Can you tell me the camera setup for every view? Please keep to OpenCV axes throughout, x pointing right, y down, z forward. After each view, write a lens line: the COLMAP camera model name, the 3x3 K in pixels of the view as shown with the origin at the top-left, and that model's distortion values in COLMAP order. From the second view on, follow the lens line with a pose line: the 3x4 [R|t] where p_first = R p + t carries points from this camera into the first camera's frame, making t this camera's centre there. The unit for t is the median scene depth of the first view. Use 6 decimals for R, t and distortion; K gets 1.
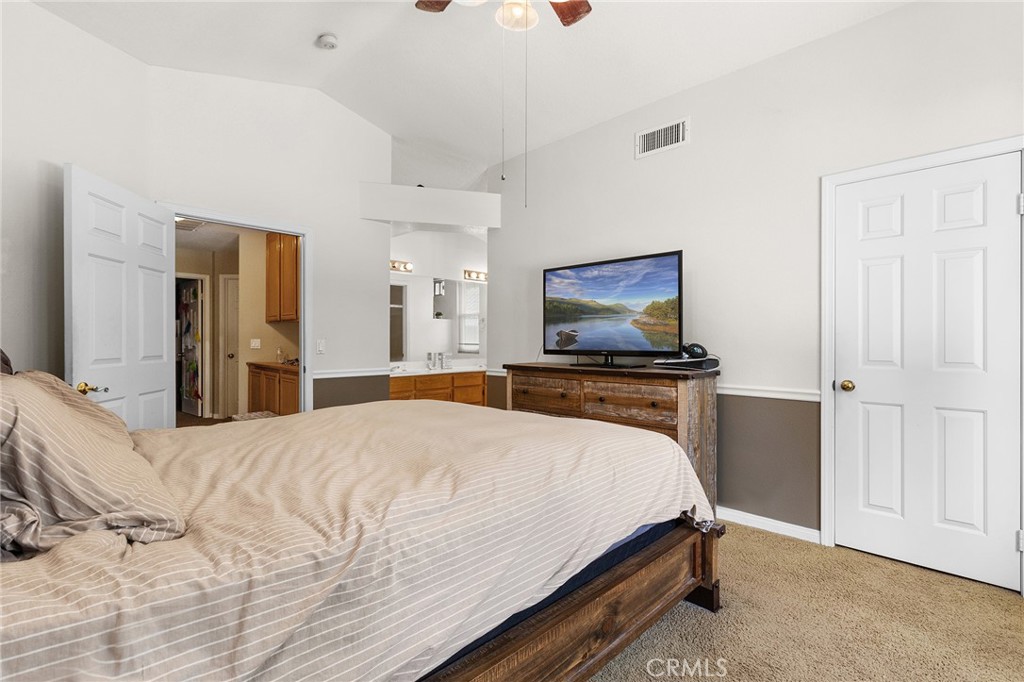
lens RADIAL K [[460.7, 0, 512.0], [0, 460.7, 341.0], [0, 0, 1]] dist [0.000686, 0.000053]
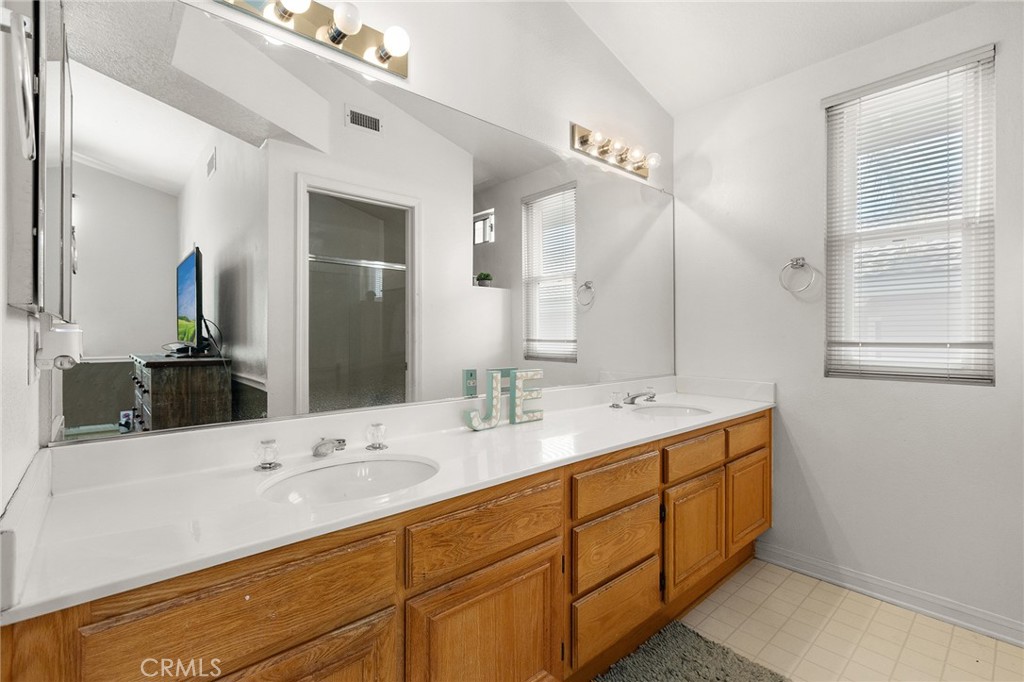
lens RADIAL K [[460.7, 0, 512.0], [0, 460.7, 341.0], [0, 0, 1]] dist [0.000686, 0.000053]
pose [[0.997933, 0.001169, -0.064256, -0.104135], [-0.000552, 0.999954, 0.009624, 0.002725], [0.064264, -0.009569, 0.997887, 0.549389]]
